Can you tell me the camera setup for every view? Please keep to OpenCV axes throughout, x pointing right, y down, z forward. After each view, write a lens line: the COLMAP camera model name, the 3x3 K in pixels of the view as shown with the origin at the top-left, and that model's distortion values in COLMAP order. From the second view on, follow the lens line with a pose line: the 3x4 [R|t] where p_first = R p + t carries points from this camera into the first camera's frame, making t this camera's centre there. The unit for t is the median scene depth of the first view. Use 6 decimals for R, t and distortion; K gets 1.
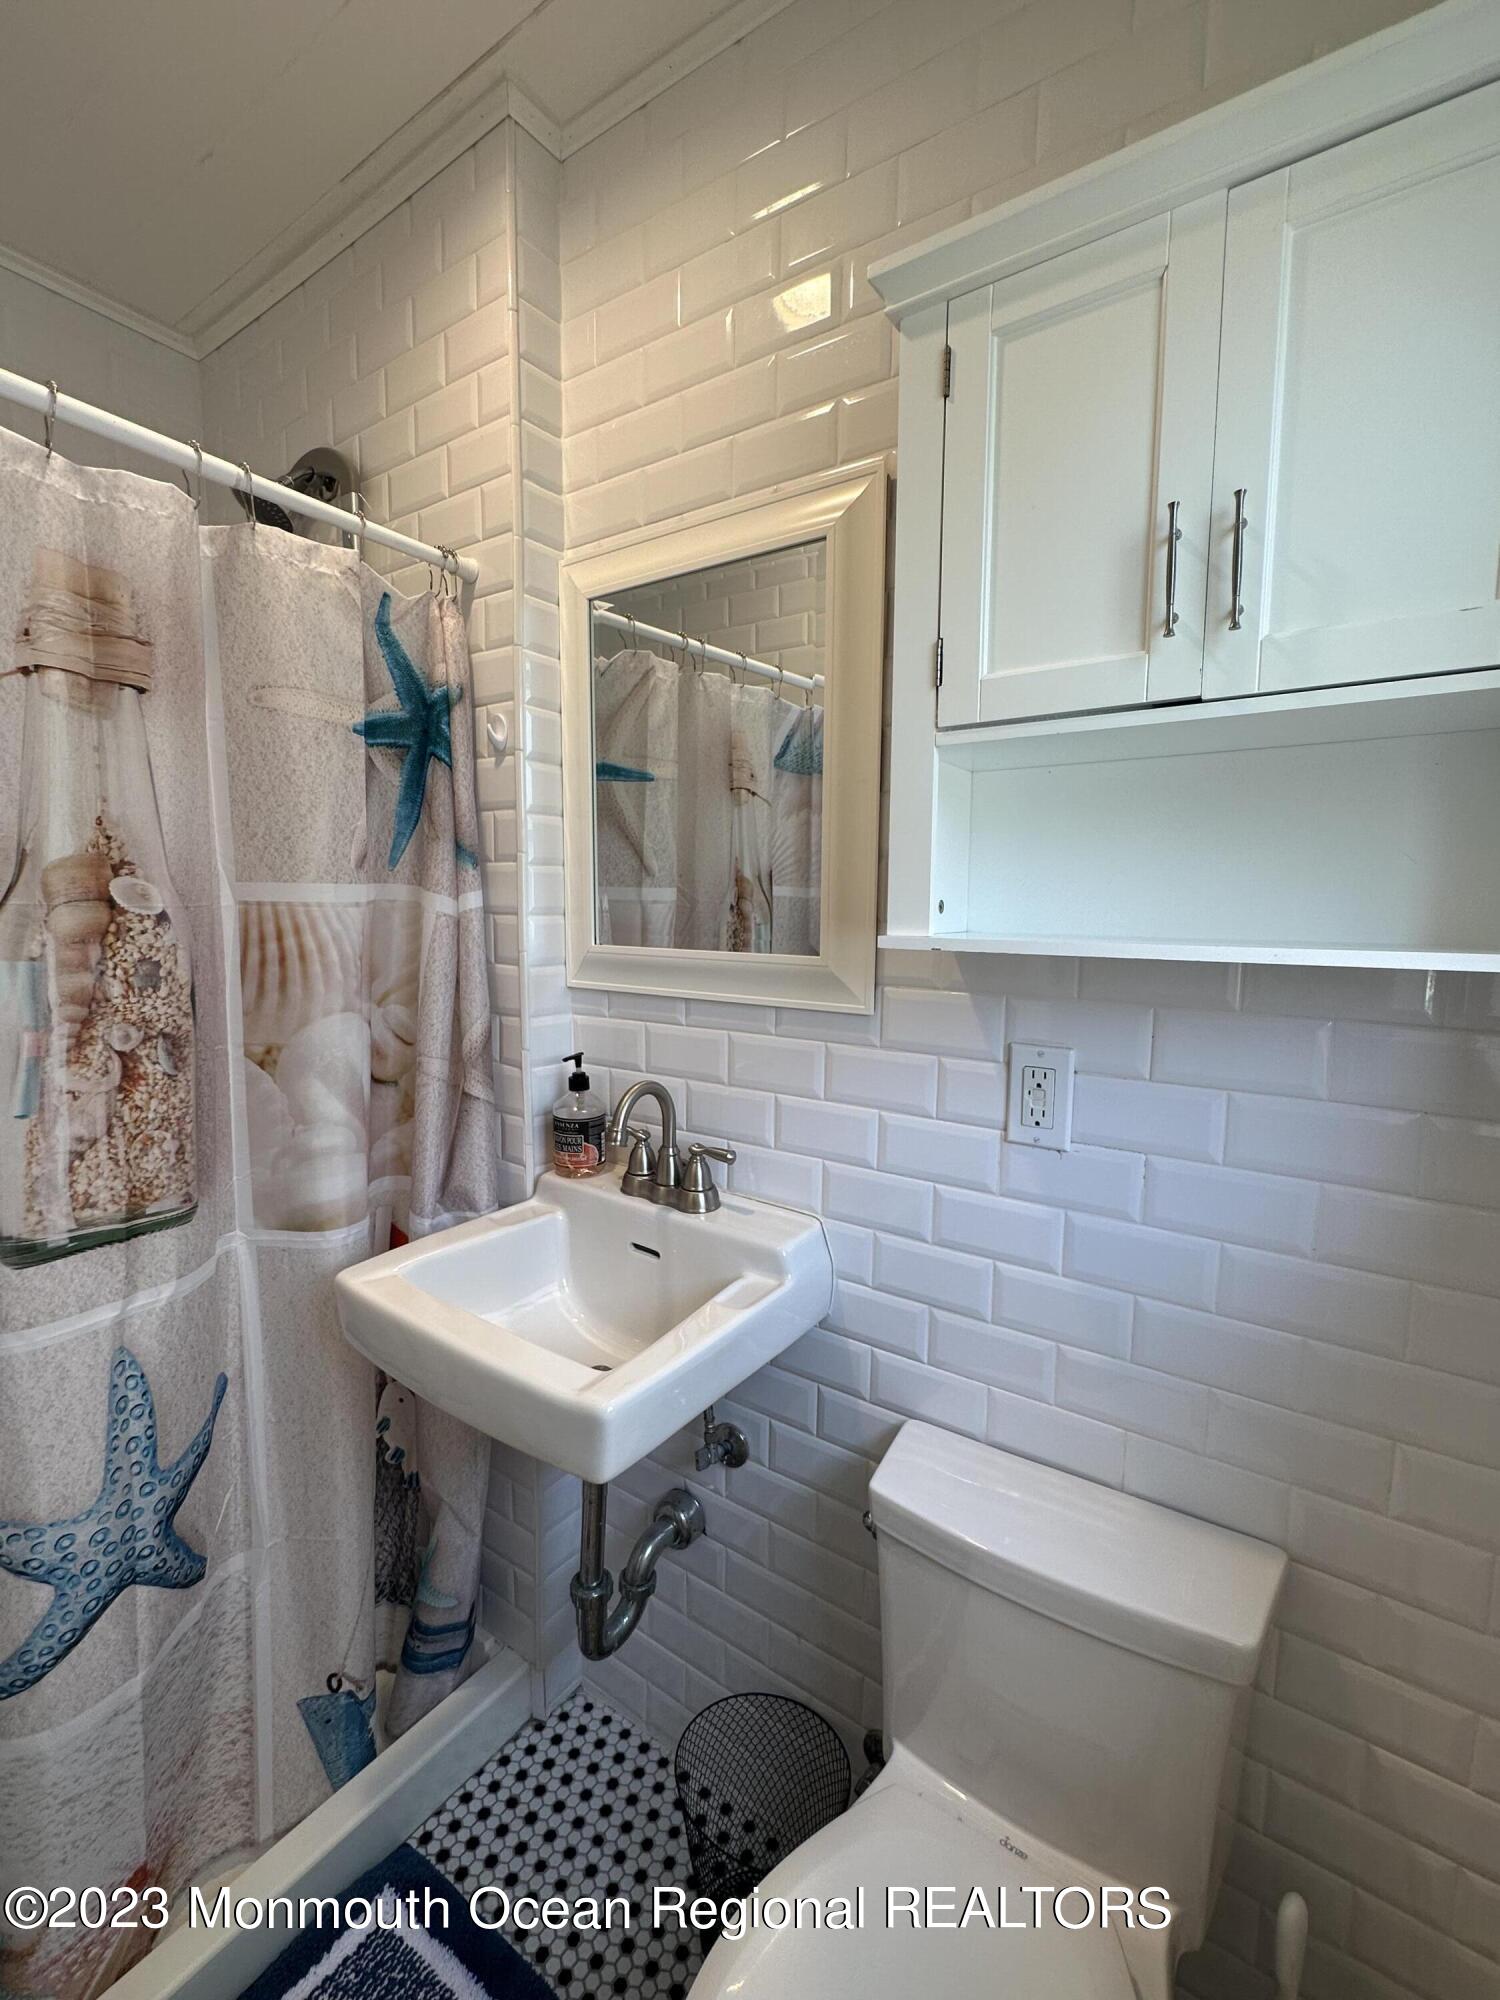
lens RADIAL K [[865.4, 0, 750.0], [0, 865.4, 1000.0], [0, 0, 1]] dist [-0.002082, 0.000225]
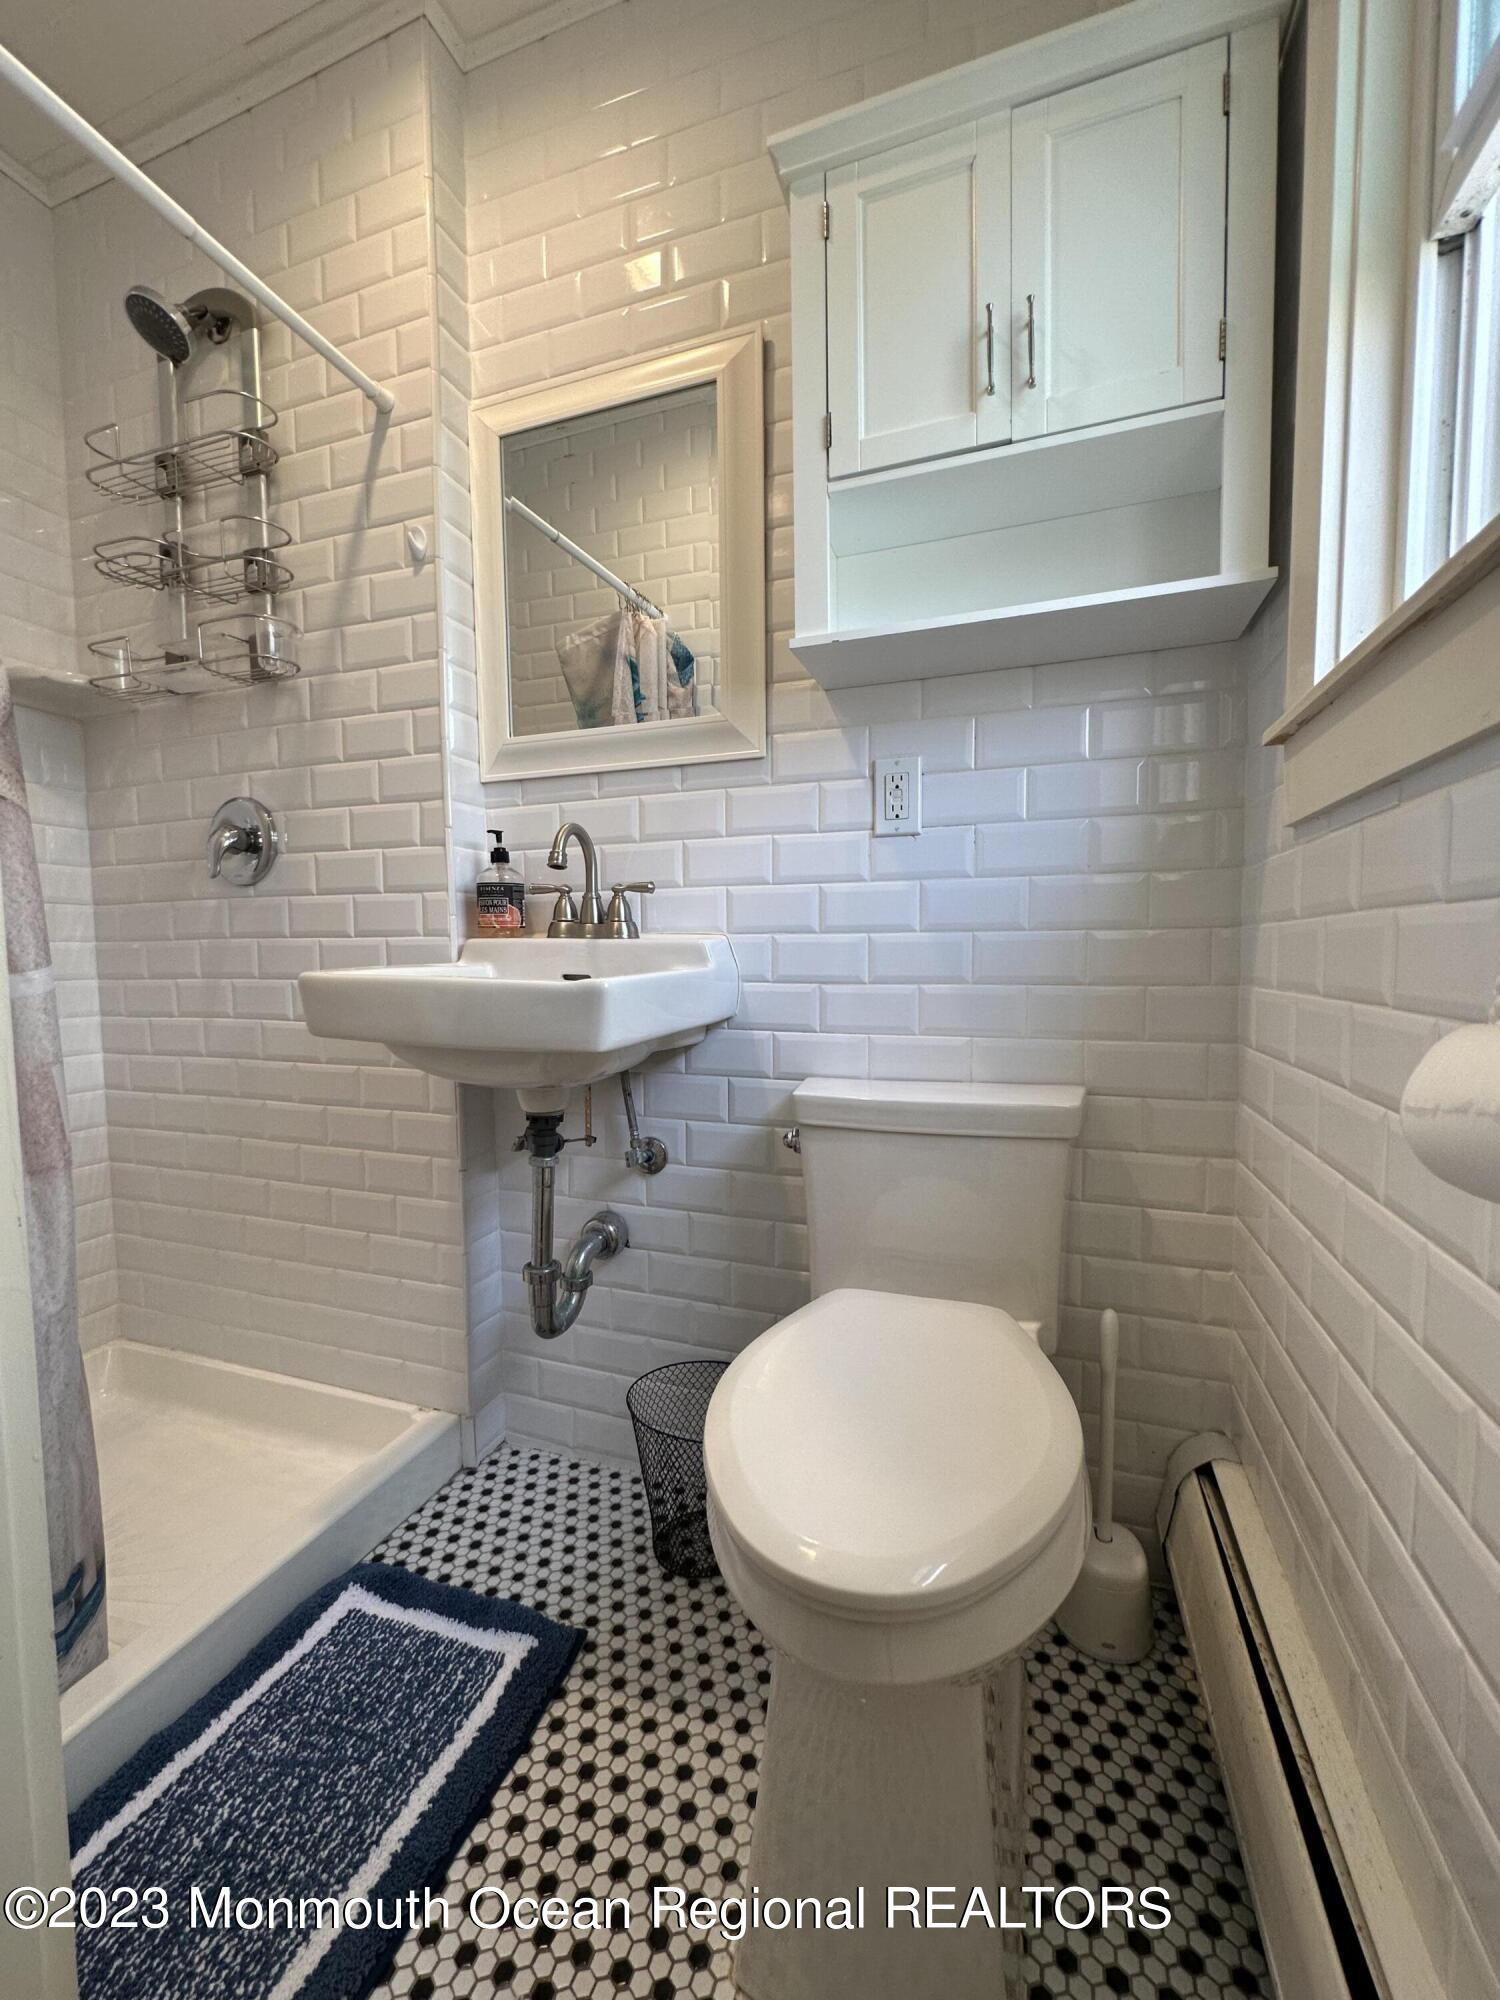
lens RADIAL K [[795.8, 0, 750.0], [0, 795.8, 1000.0], [0, 0, 1]] dist [-0.001672, 0.000423]
pose [[0.963208, -0.036049, 0.266330, -0.180781], [0.049264, 0.997855, -0.043104, 0.374472], [-0.264205, 0.054638, 0.962918, -0.088627]]
